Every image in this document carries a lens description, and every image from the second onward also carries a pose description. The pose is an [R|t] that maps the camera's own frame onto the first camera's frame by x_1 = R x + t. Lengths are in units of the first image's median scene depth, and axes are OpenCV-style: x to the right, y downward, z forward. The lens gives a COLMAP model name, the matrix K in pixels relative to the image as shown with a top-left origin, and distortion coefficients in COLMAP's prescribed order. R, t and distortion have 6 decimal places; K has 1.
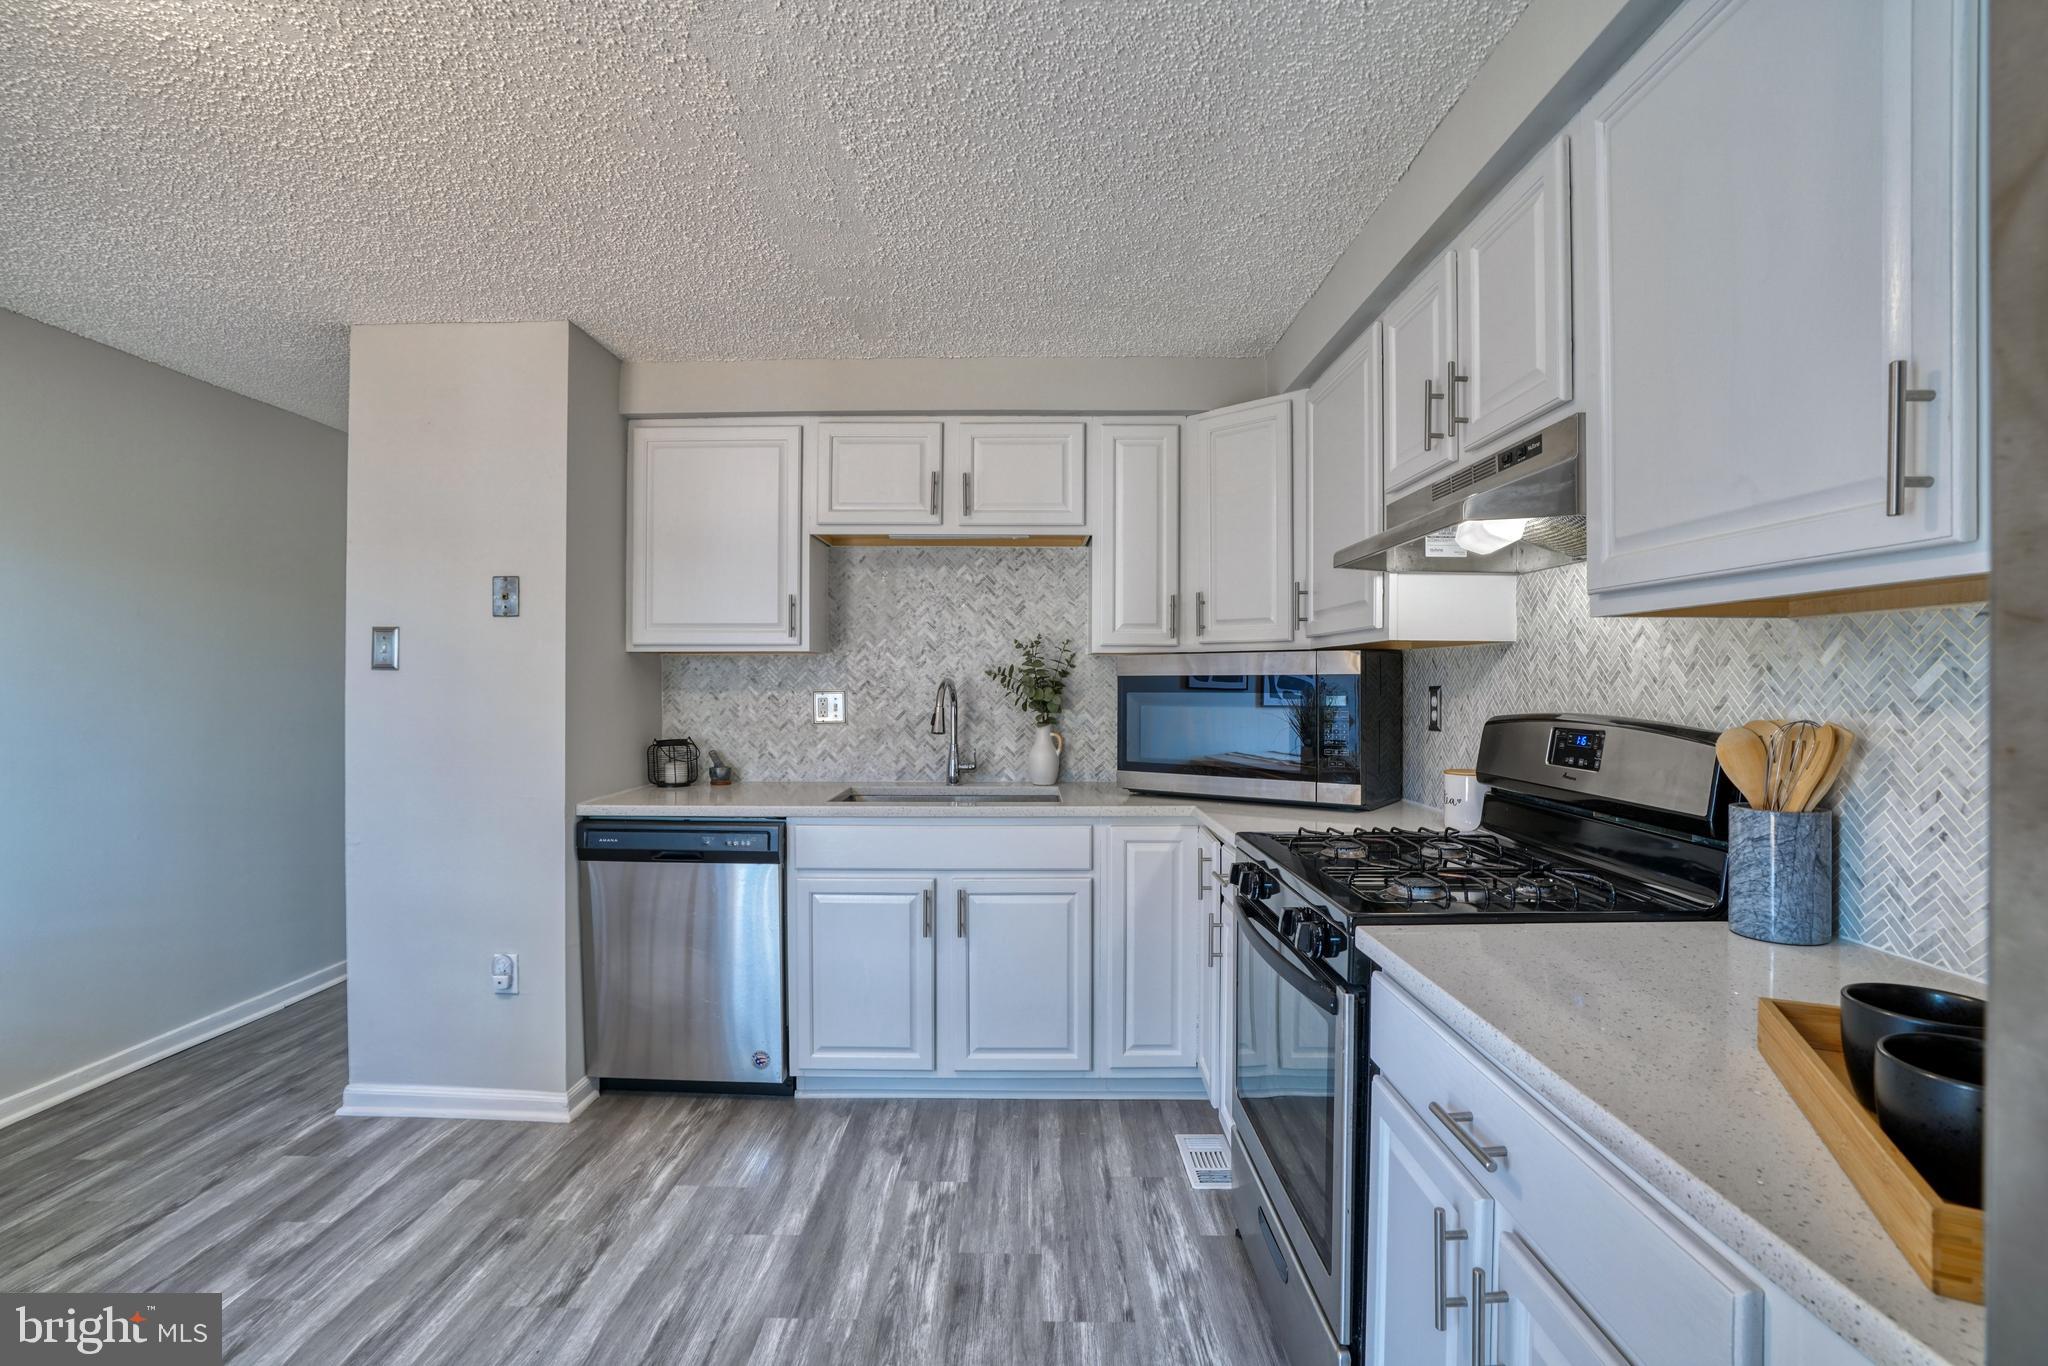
lens RADIAL K [[945.9, 0, 1016.7], [0, 945.9, 681.2], [0, 0, 1]] dist [-0.084684, 0.040227]
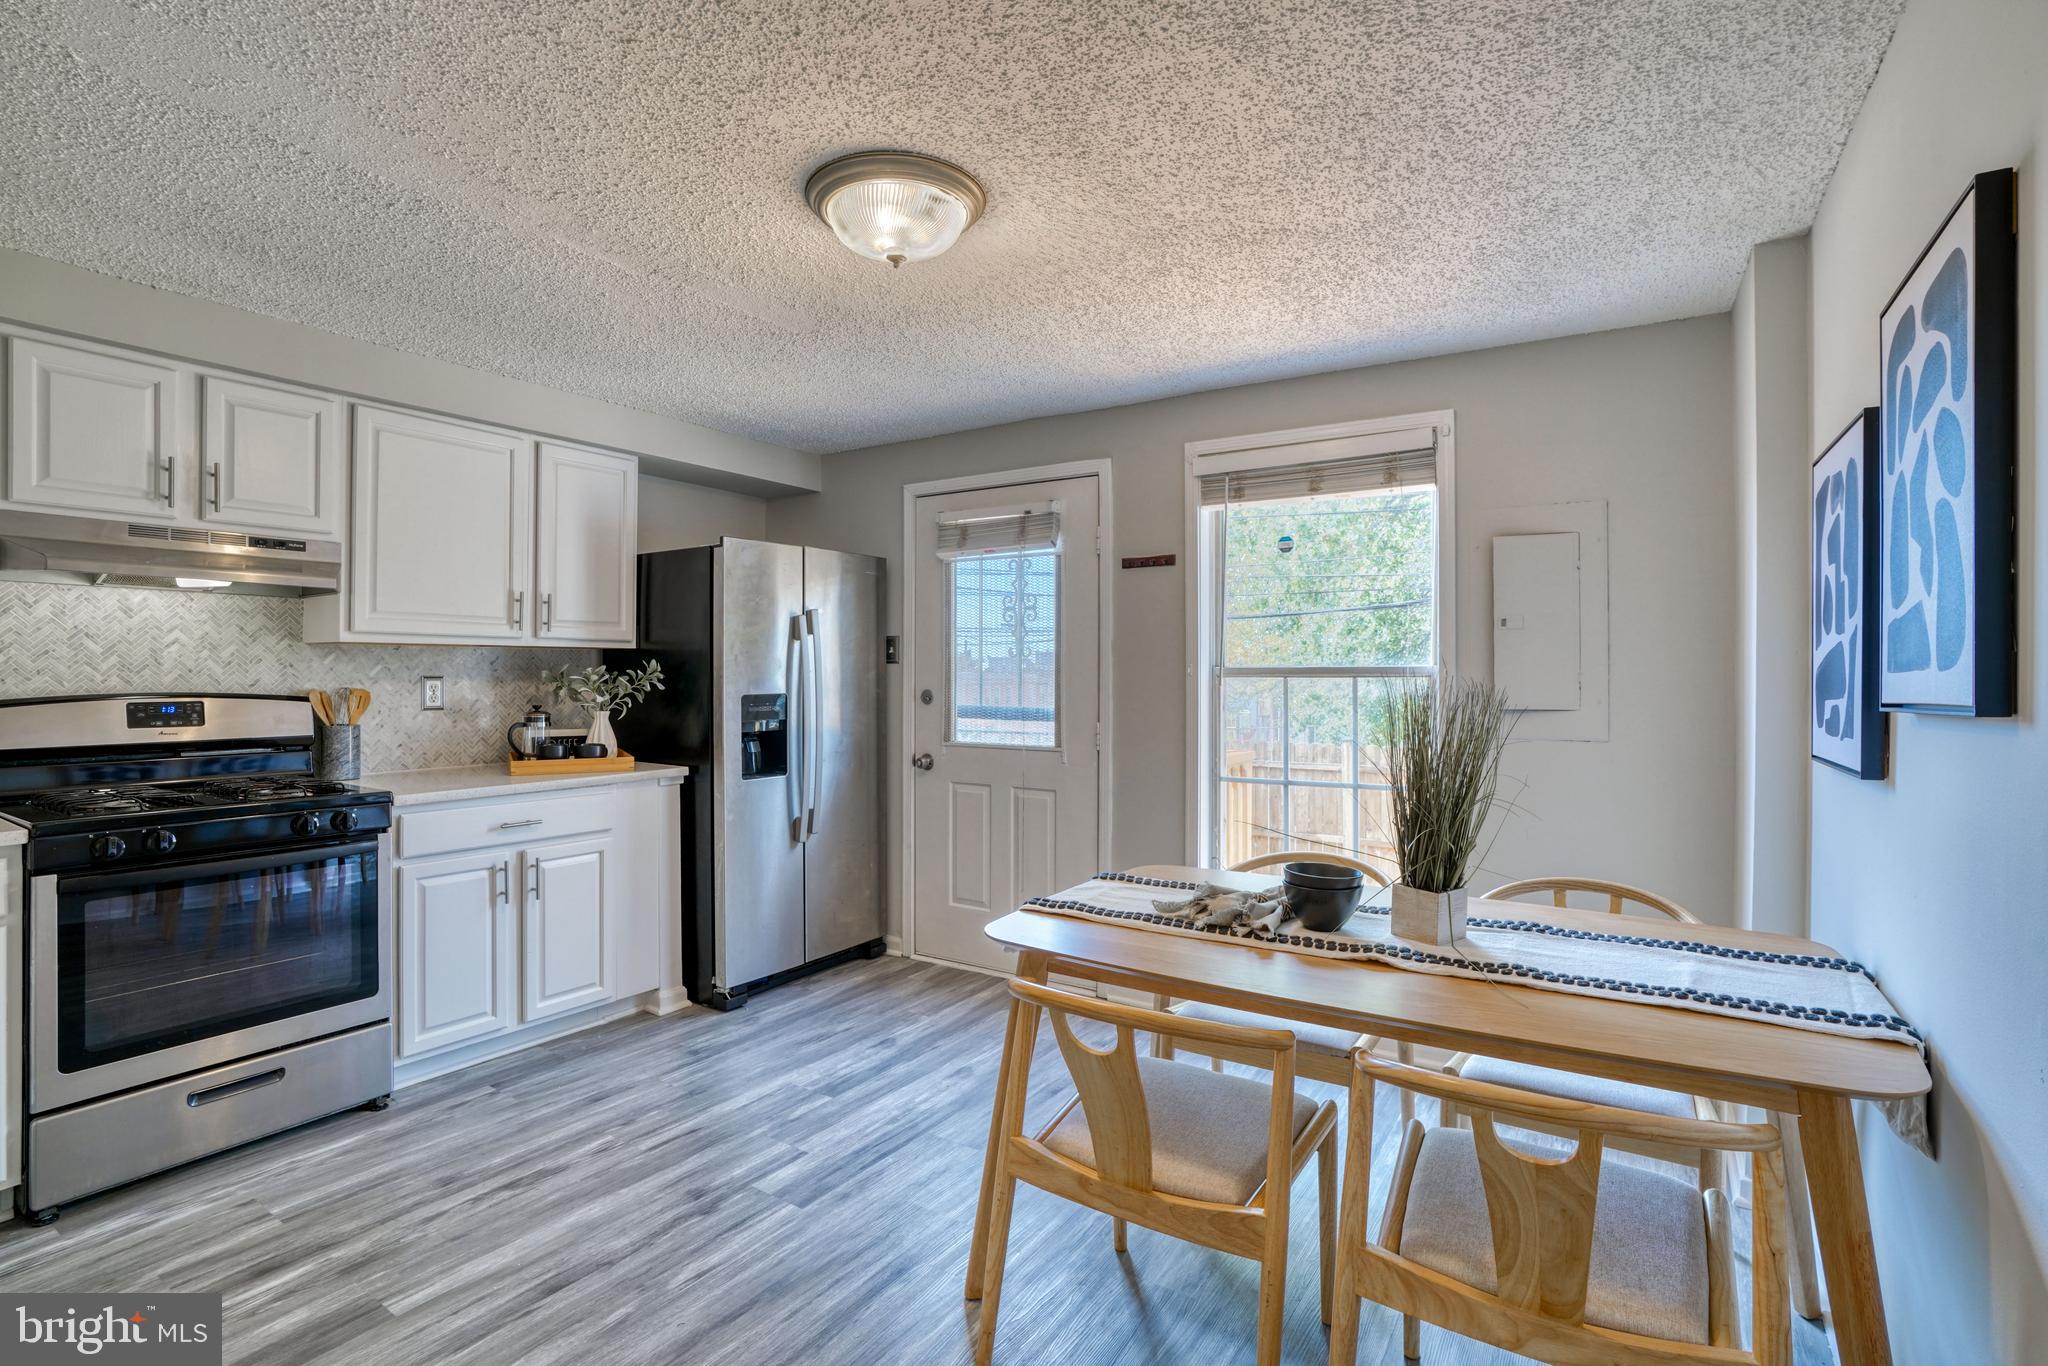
lens RADIAL K [[956.5, 0, 1019.7], [0, 956.5, 673.8], [0, 0, 1]] dist [-0.062915, 0.024345]
pose [[-0.844992, -0.008013, 0.534718, -0.918883], [-0.005867, 0.999966, 0.005713, -0.008648], [-0.534746, 0.001690, -0.845011, 0.987733]]
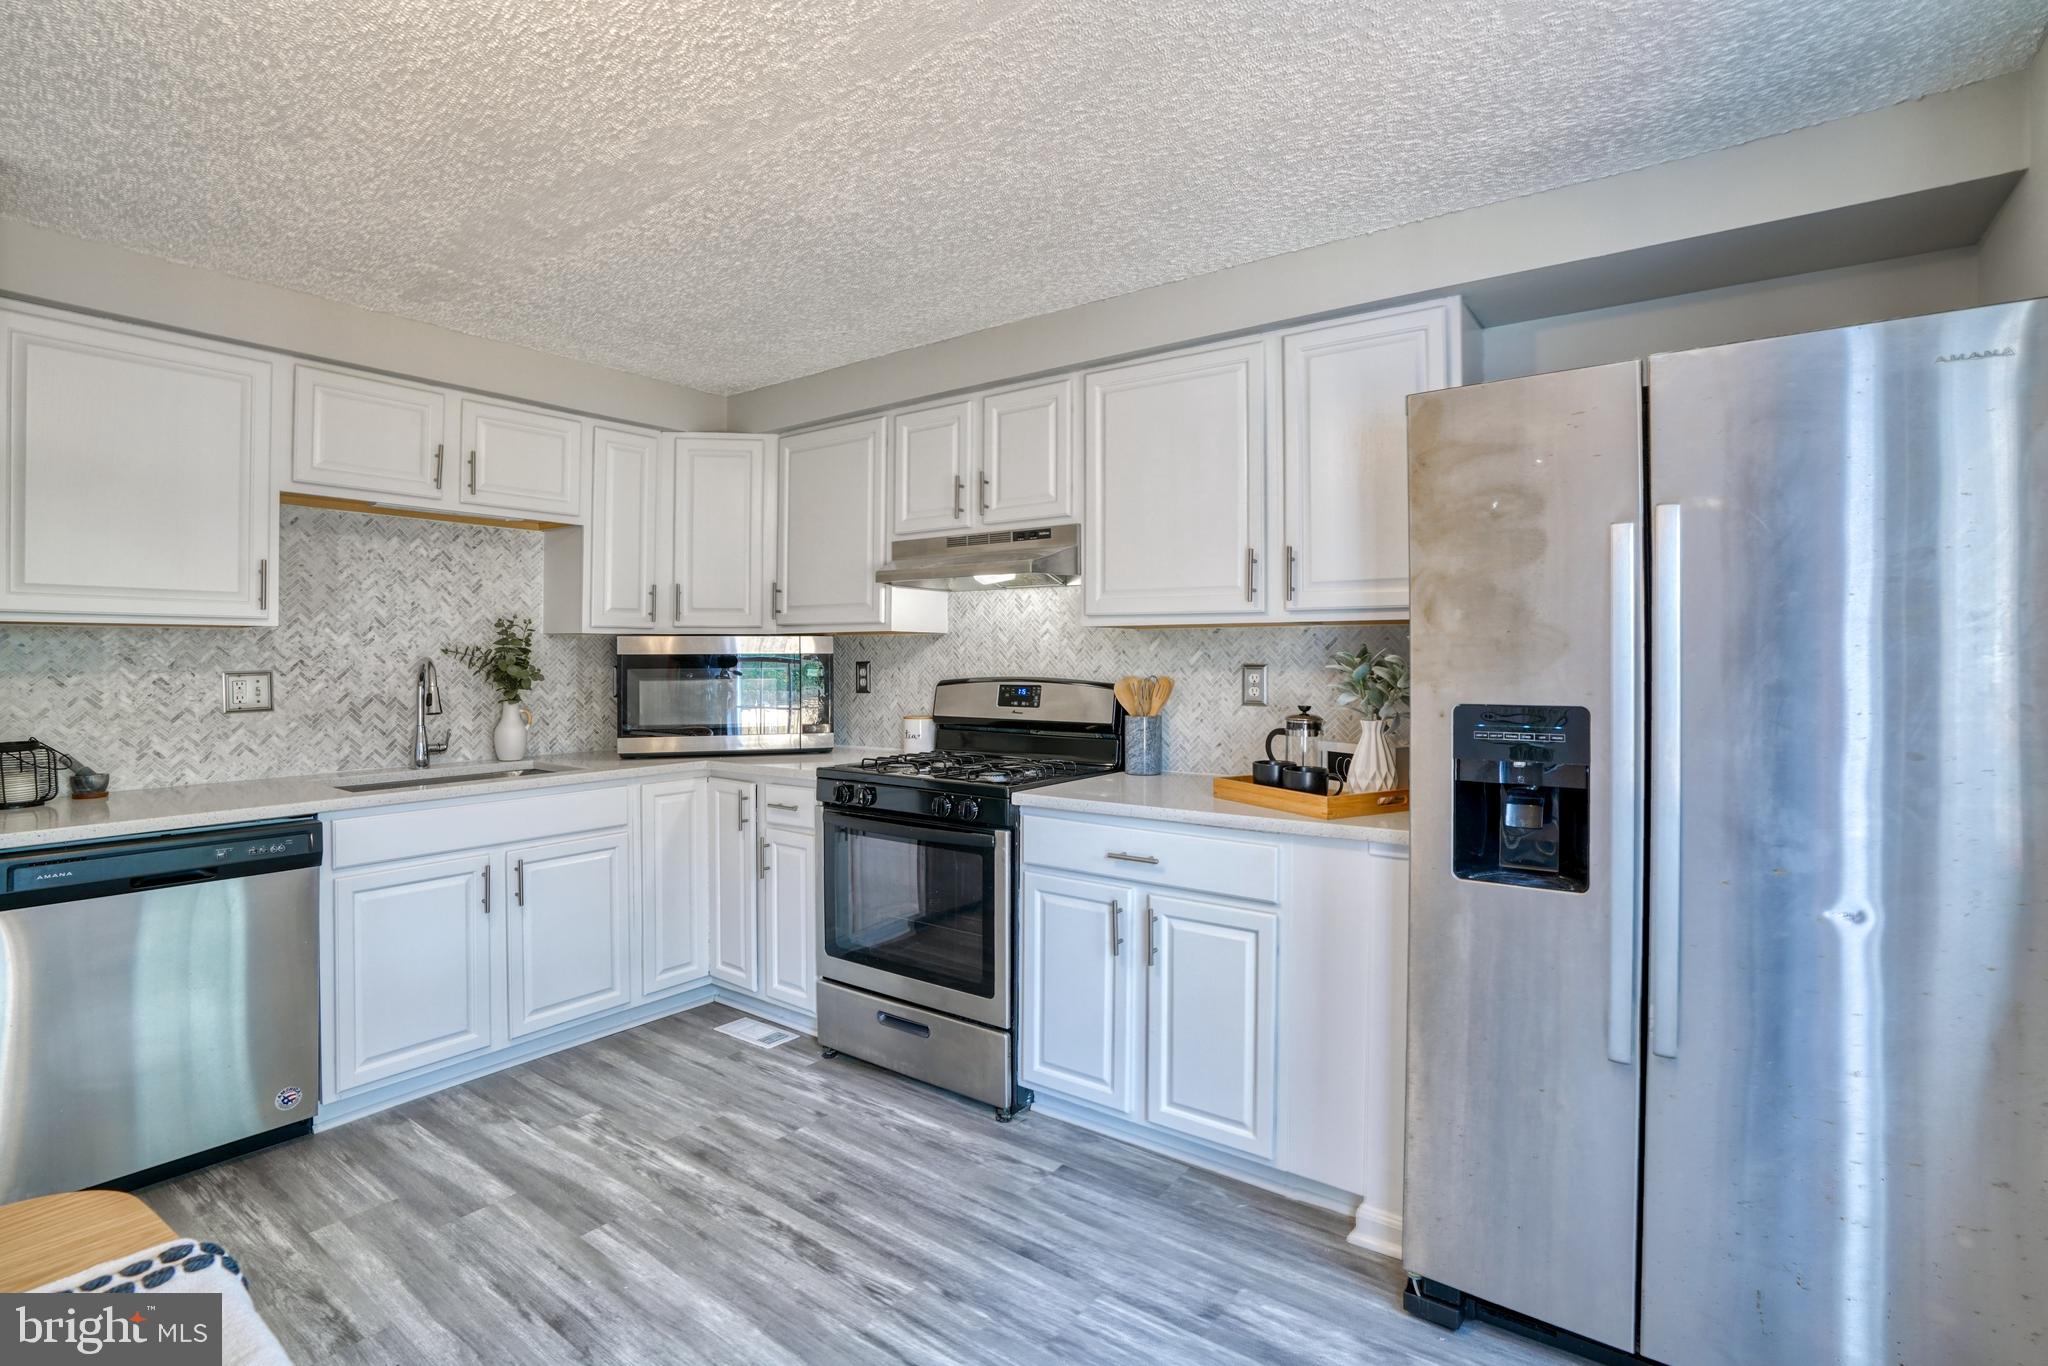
lens RADIAL K [[972.8, 0, 1019.3], [0, 972.8, 666.3], [0, 0, 1]] dist [-0.064803, 0.024541]
pose [[0.585649, -0.010483, 0.810497, -0.587635], [0.002325, 0.999934, 0.011253, -0.003652], [-0.810562, -0.004705, 0.585635, -0.065579]]
